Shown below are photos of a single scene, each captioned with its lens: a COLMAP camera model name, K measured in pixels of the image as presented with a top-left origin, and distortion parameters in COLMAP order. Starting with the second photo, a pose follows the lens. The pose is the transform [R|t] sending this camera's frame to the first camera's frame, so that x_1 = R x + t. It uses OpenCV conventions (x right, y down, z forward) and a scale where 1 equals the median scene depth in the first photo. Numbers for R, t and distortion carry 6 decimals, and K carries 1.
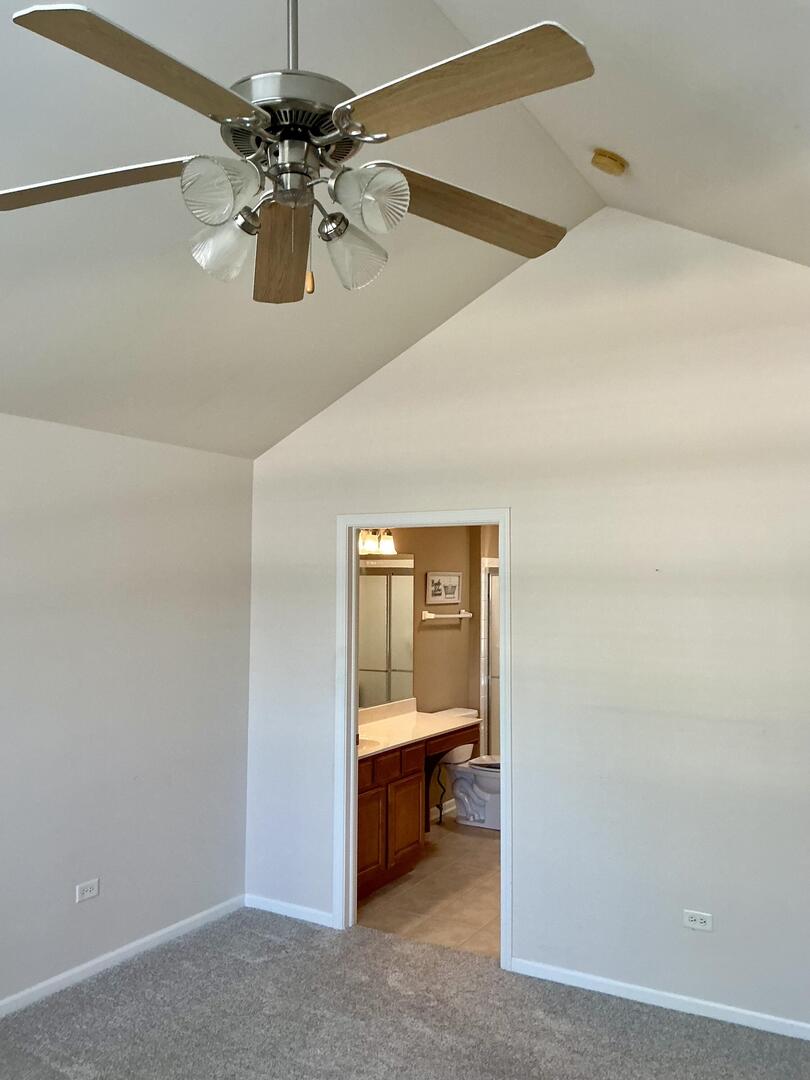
lens RADIAL K [[889.0, 0, 406.2], [0, 889.0, 539.8], [0, 0, 1]] dist [-0.002881, -0.017357]
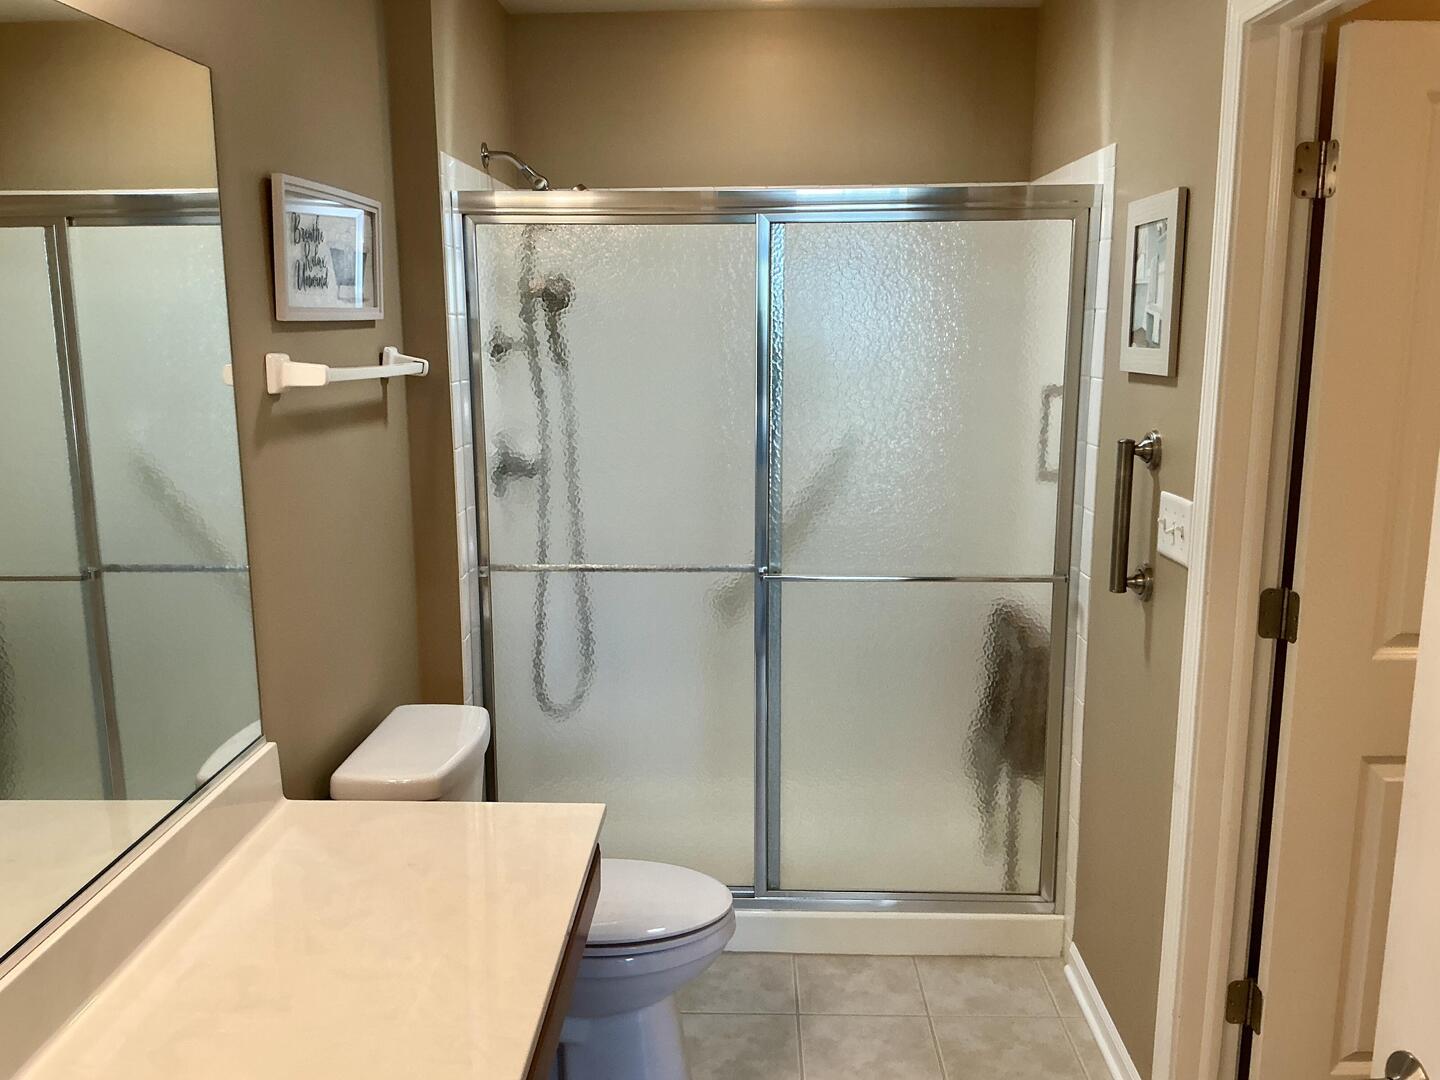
lens RADIAL K [[1185.4, 0, 720.4], [0, 1185.4, 547.3], [0, 0, 1]] dist [-0.002881, -0.017357]
pose [[0.871702, -0.103080, 0.479073, -0.028568], [-0.012908, 0.972457, 0.232726, 0.055428], [-0.489867, -0.209052, 0.846362, 0.665262]]
